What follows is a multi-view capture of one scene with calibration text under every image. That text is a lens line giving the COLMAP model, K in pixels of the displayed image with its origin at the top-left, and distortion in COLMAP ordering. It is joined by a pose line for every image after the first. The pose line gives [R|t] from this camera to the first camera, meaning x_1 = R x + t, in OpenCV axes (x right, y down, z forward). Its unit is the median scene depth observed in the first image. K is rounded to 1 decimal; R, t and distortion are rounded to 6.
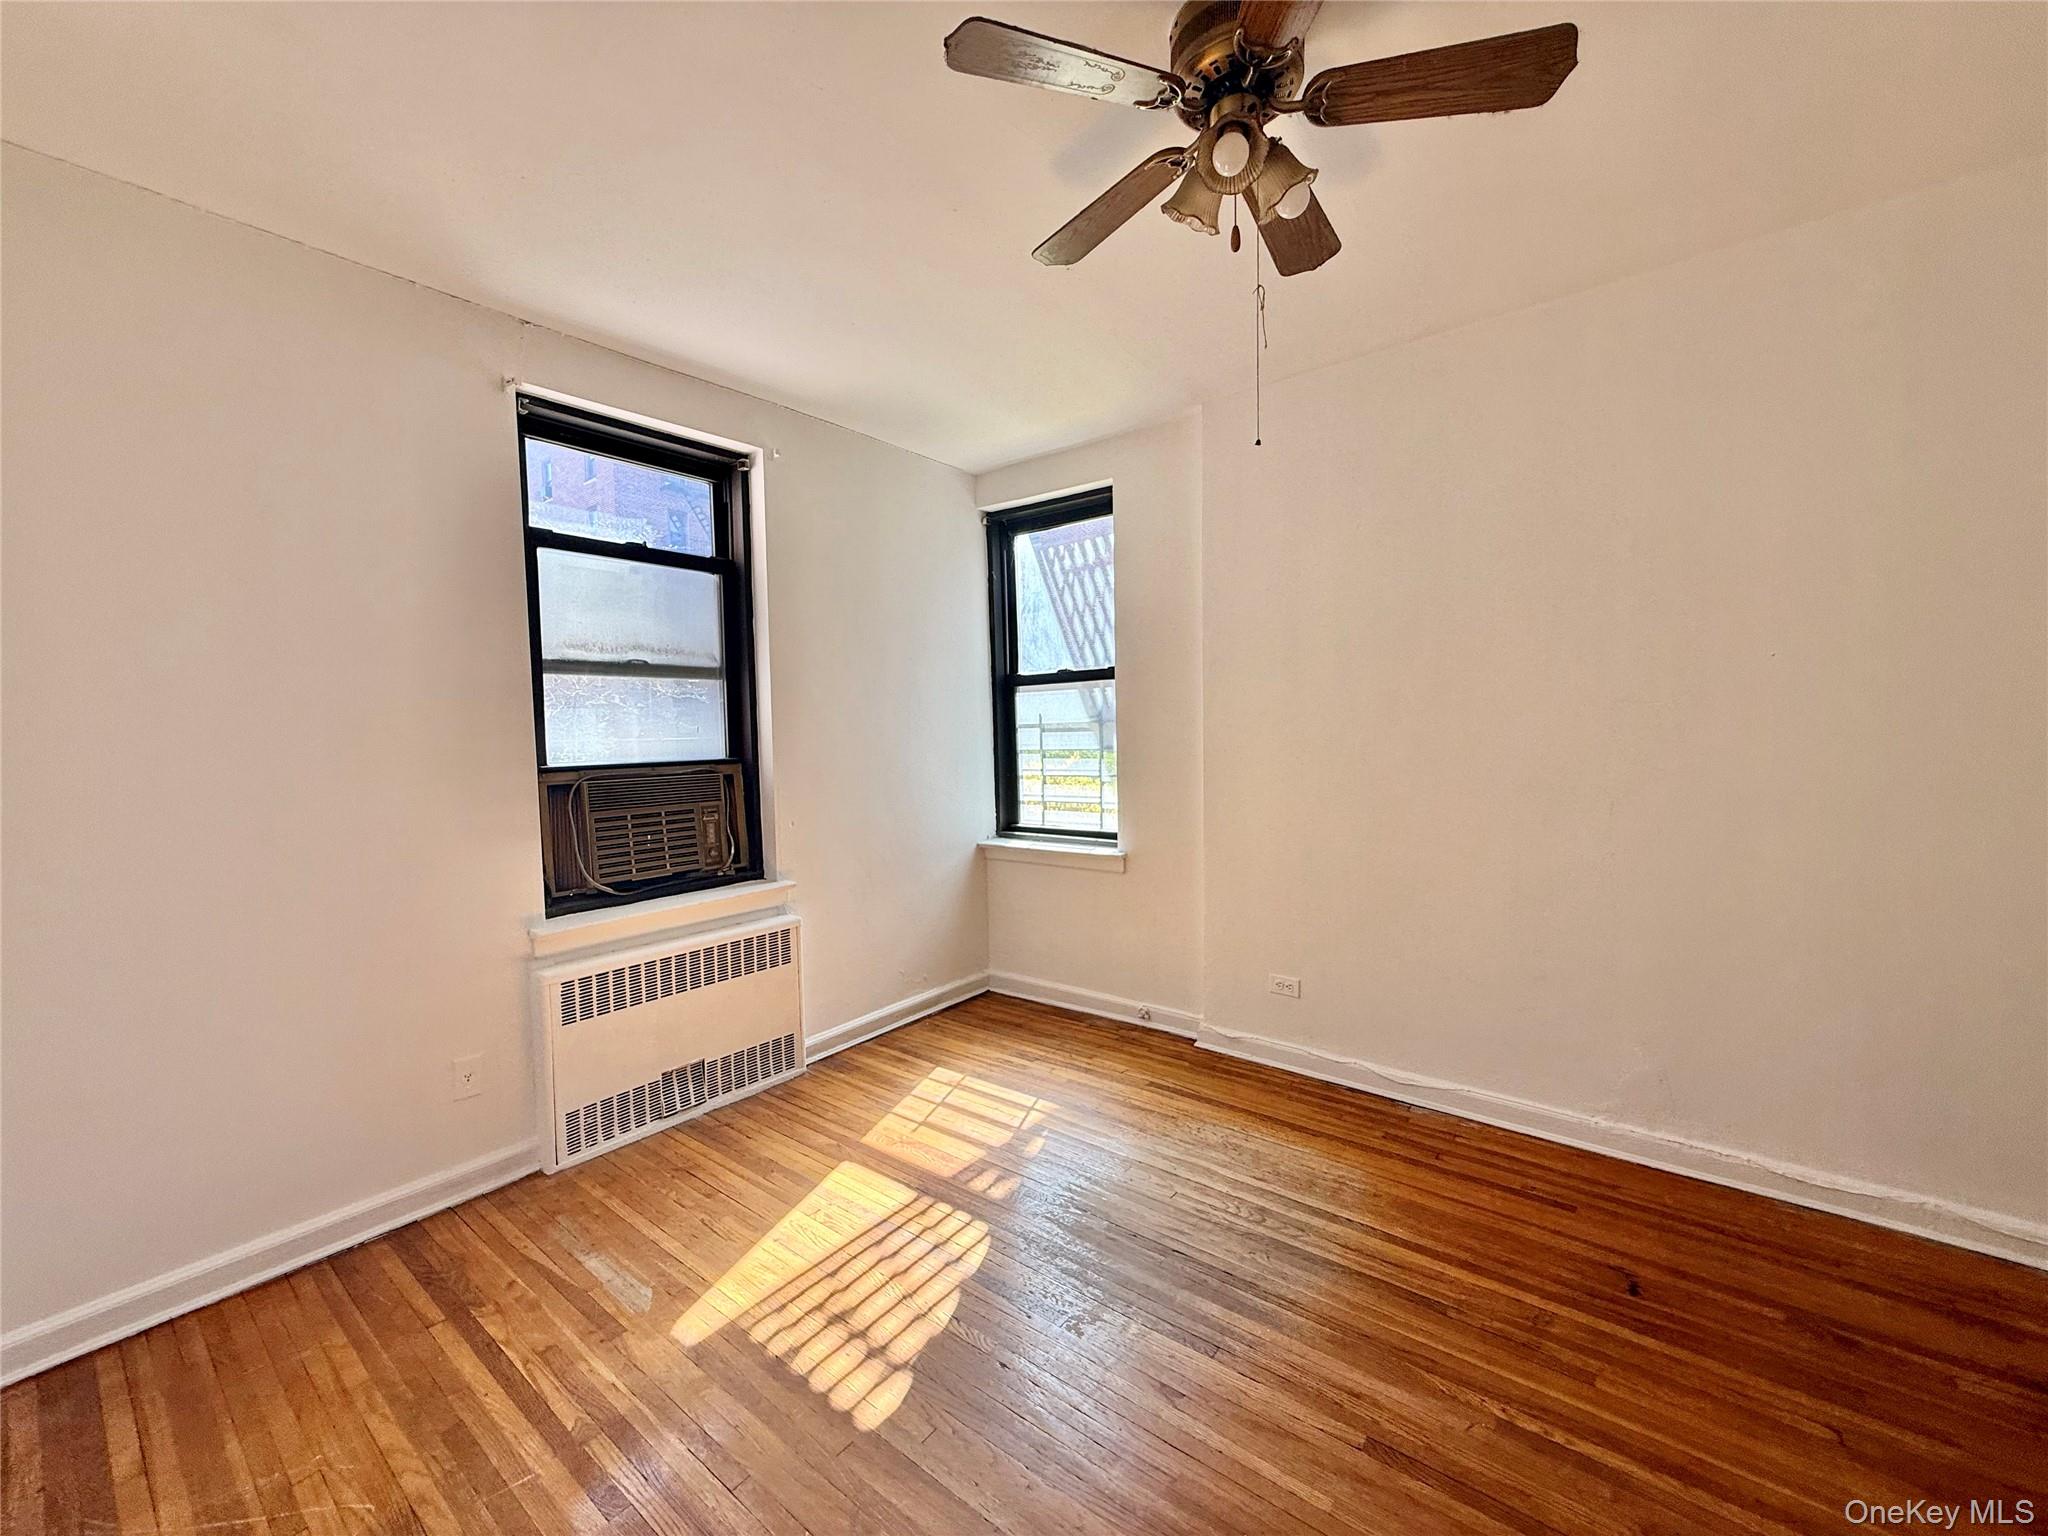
lens RADIAL K [[814.2, 0, 1021.4], [0, 814.2, 772.9], [0, 0, 1]] dist [0.000471, -0.000231]
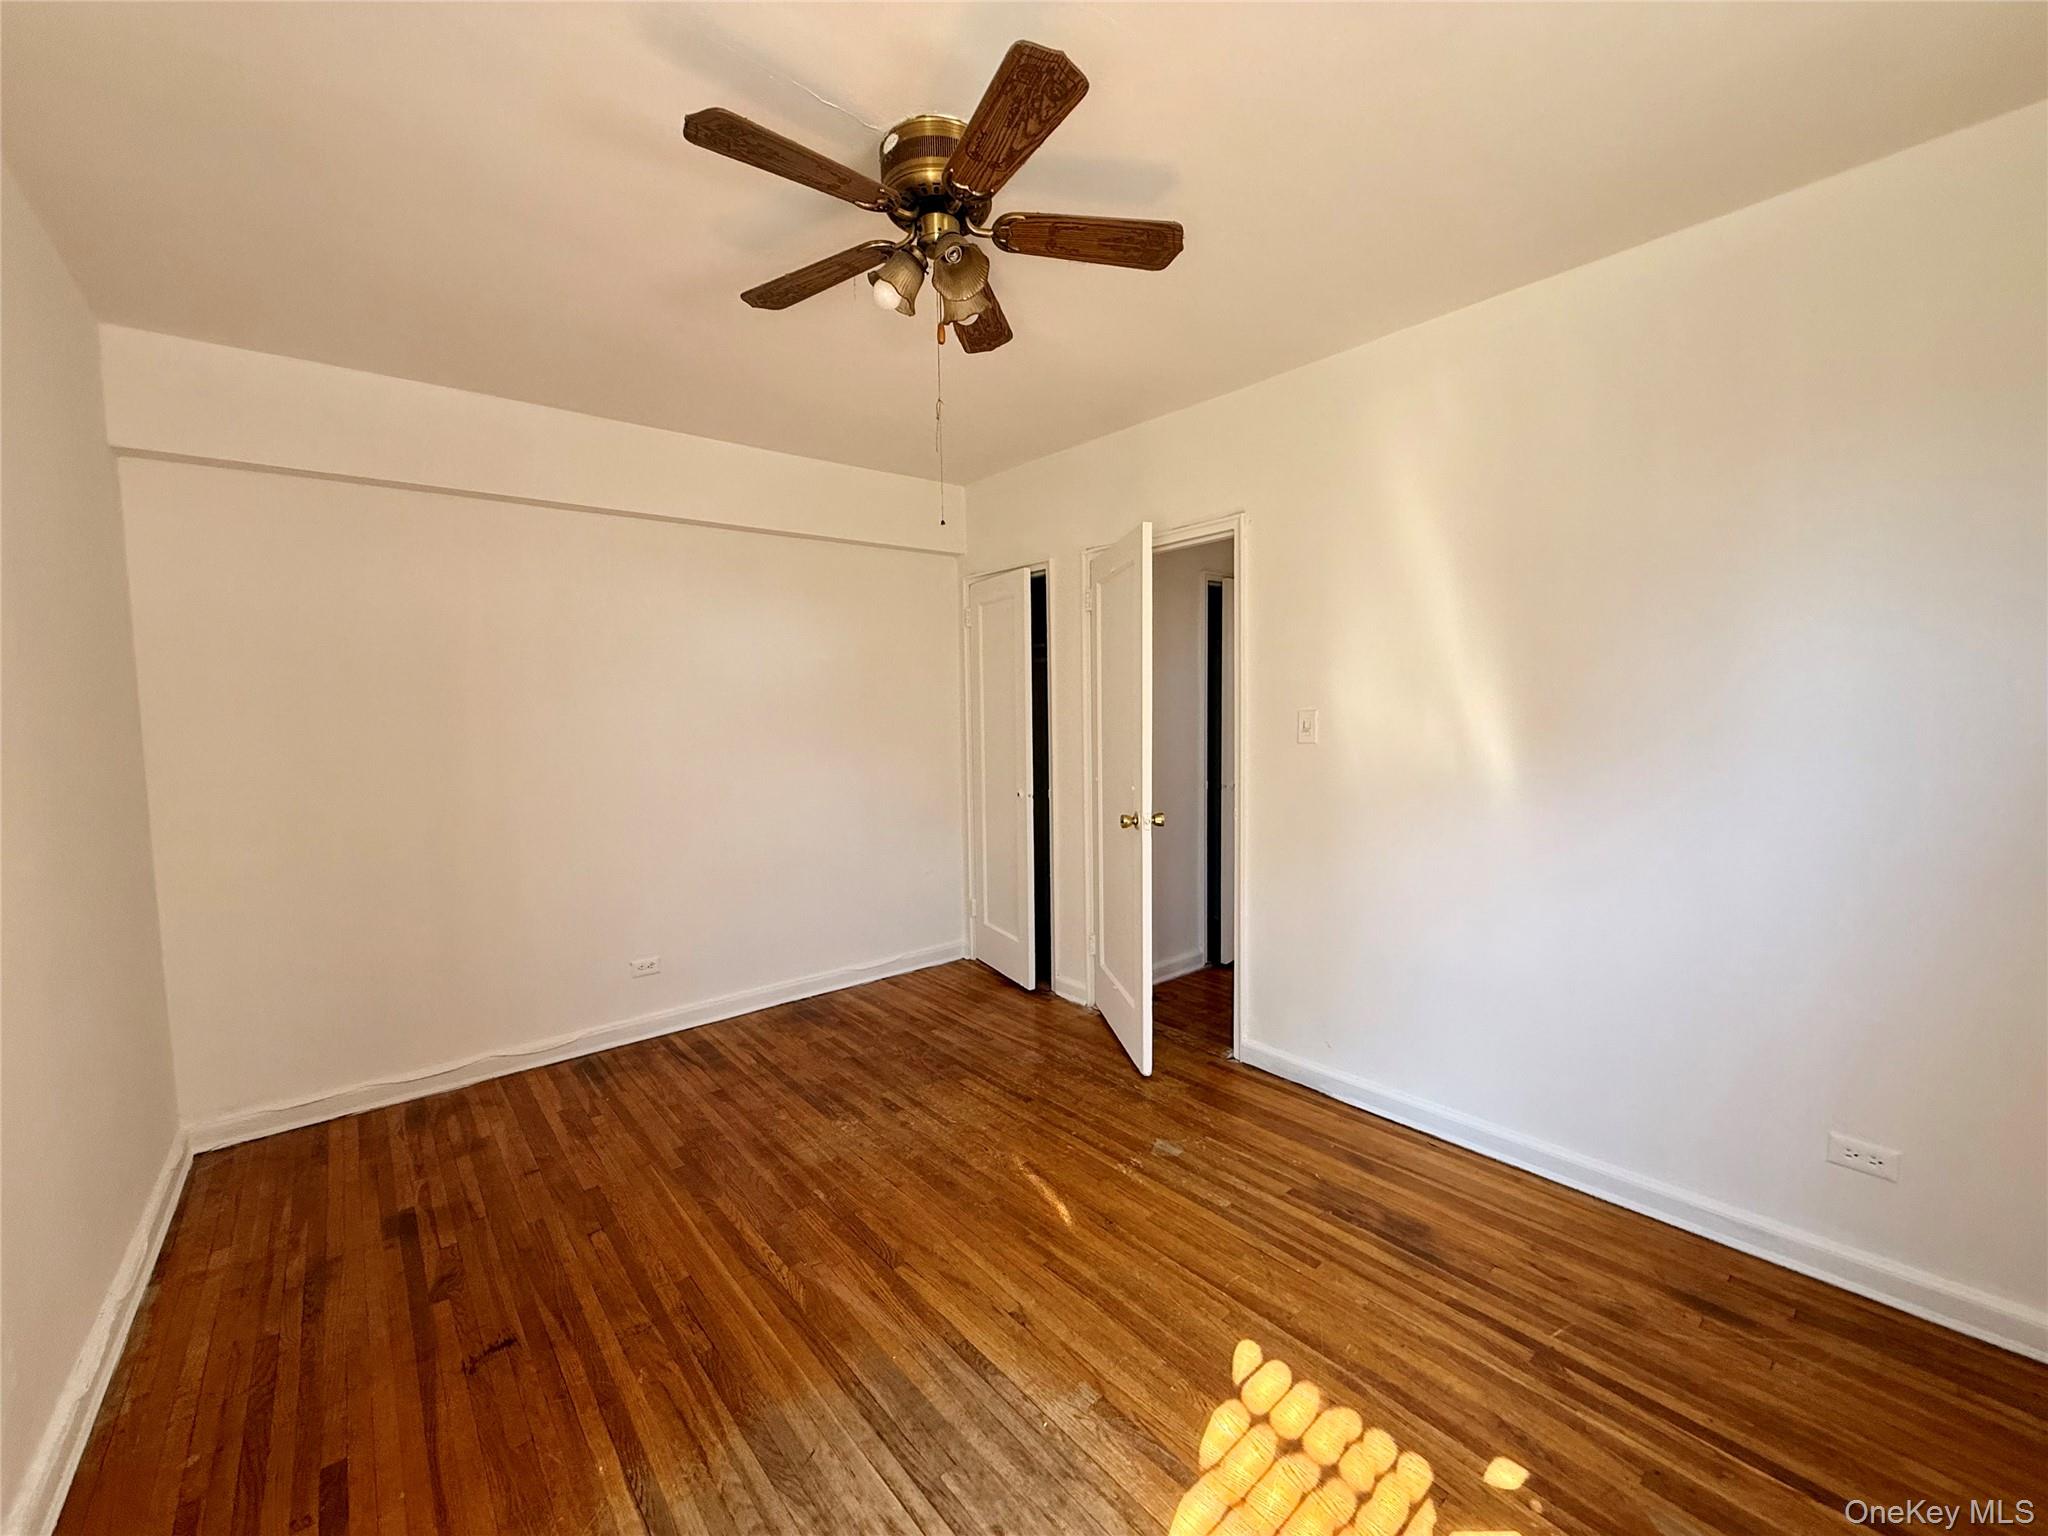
lens RADIAL K [[814.2, 0, 1023.1], [0, 814.2, 766.2], [0, 0, 1]] dist [0.000471, -0.000231]
pose [[-0.980549, 0.022658, 0.194961, -0.040363], [0.045234, 0.992663, 0.112134, -0.092643], [-0.190990, 0.118771, -0.974380, 1.292690]]
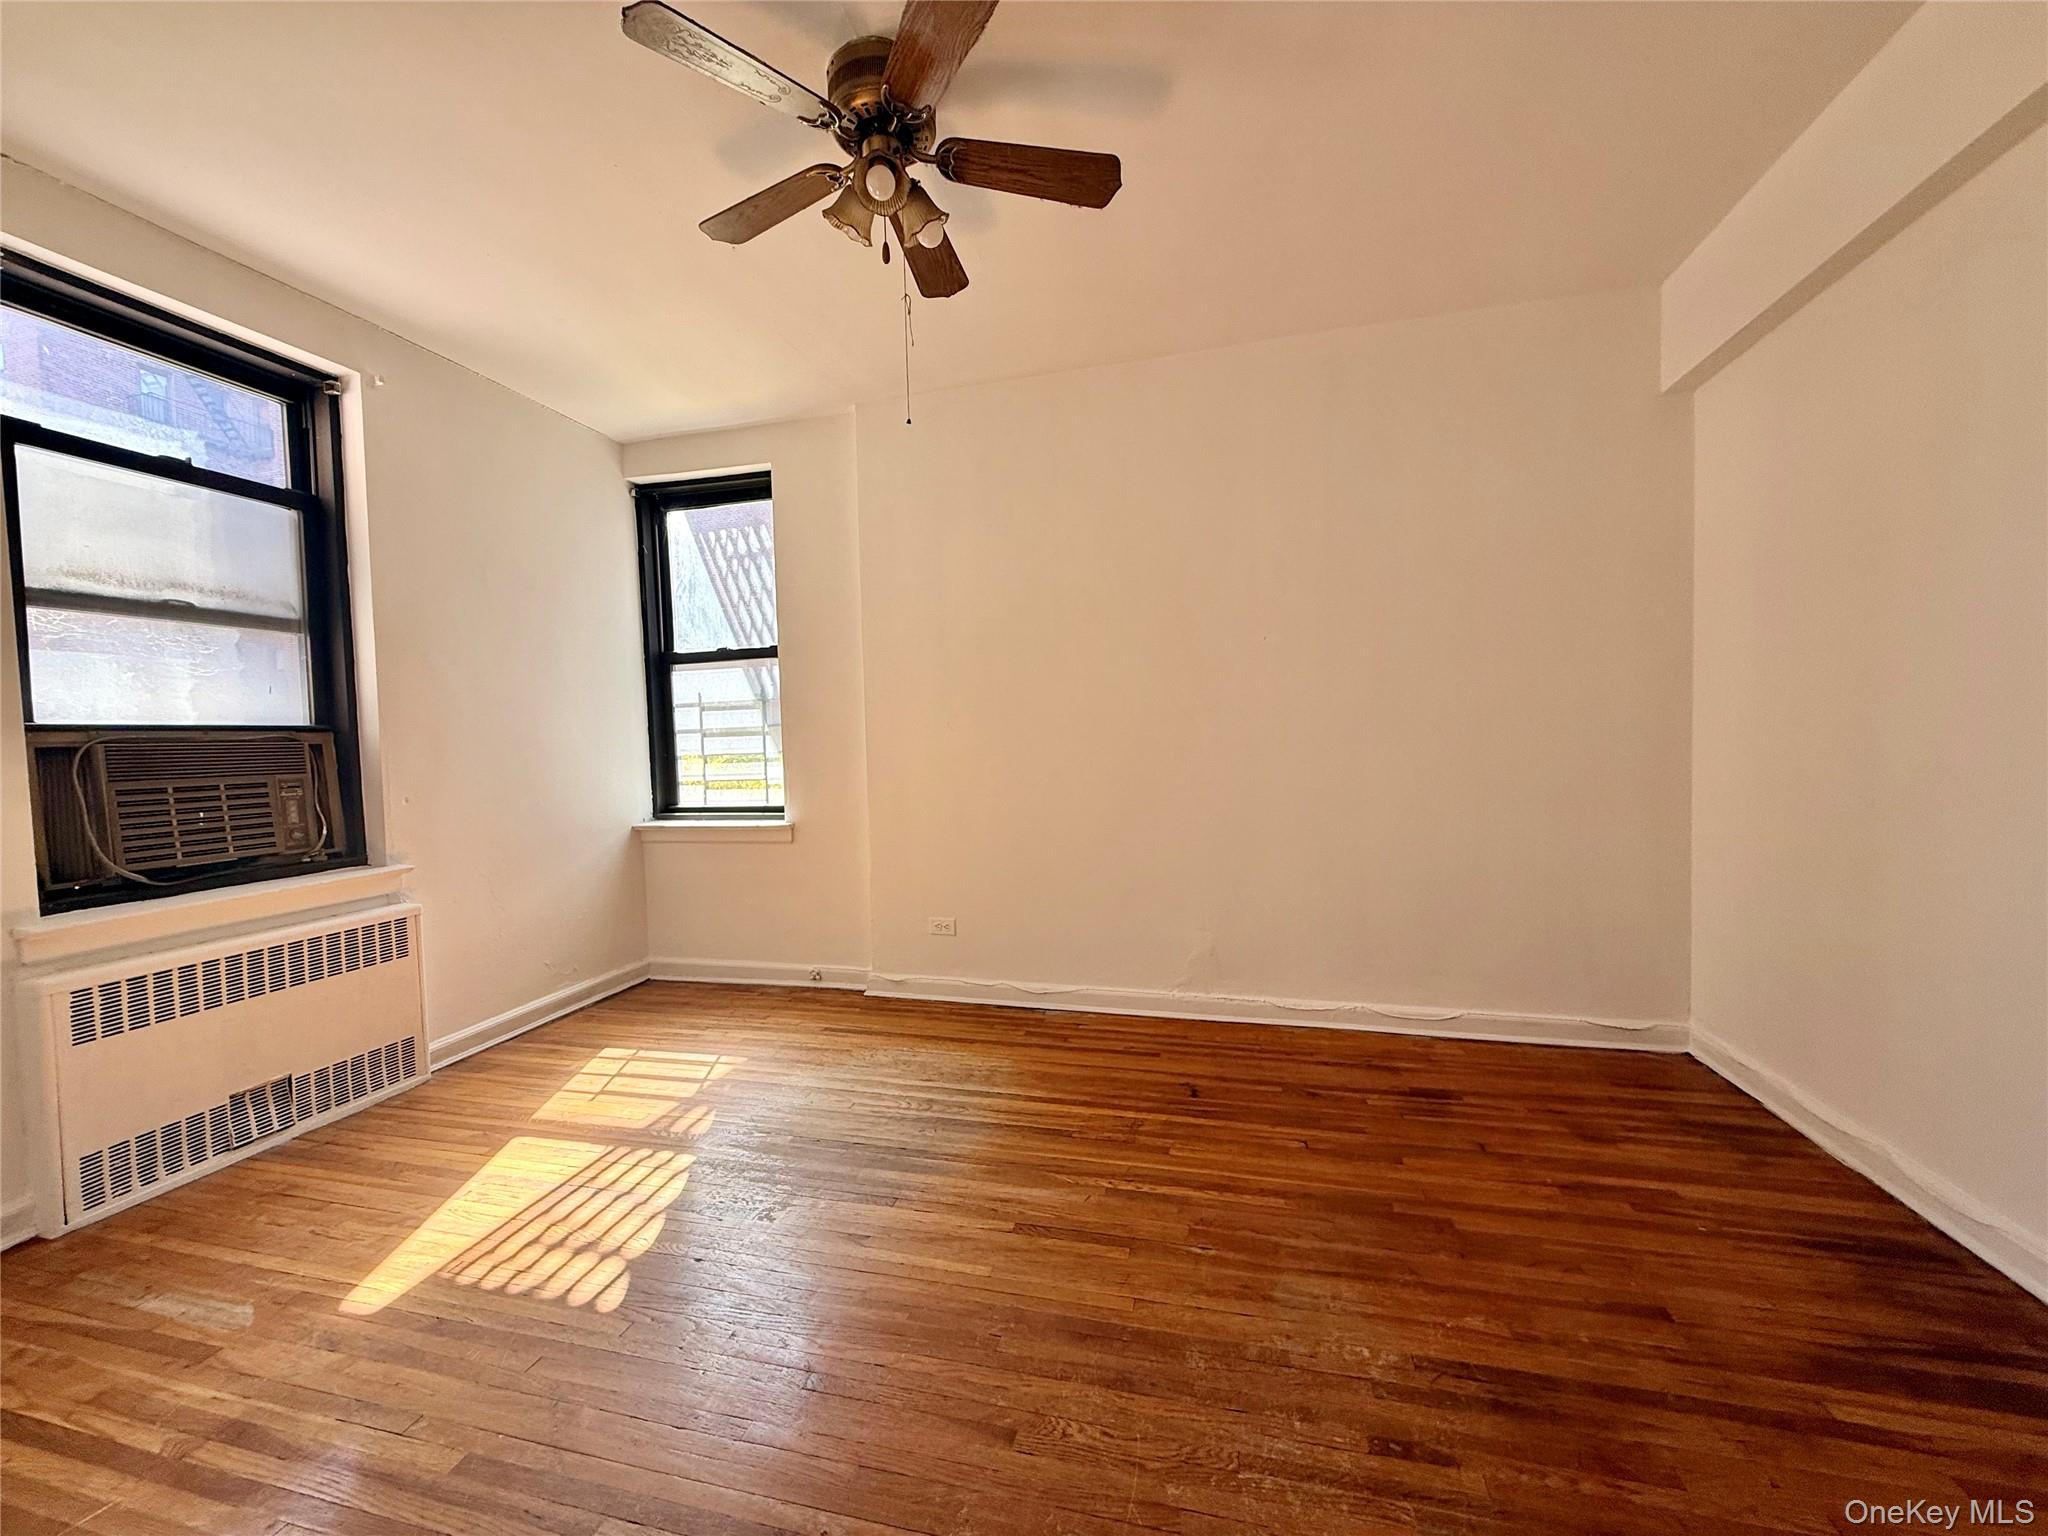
lens RADIAL K [[814.2, 0, 1020.3], [0, 814.2, 771.9], [0, 0, 1]] dist [0.000471, -0.000231]
pose [[0.914538, -0.021578, 0.403923, -0.035494], [0.030816, 0.999391, -0.016382, 0.084080], [-0.403324, 0.027429, 0.914646, -0.099637]]
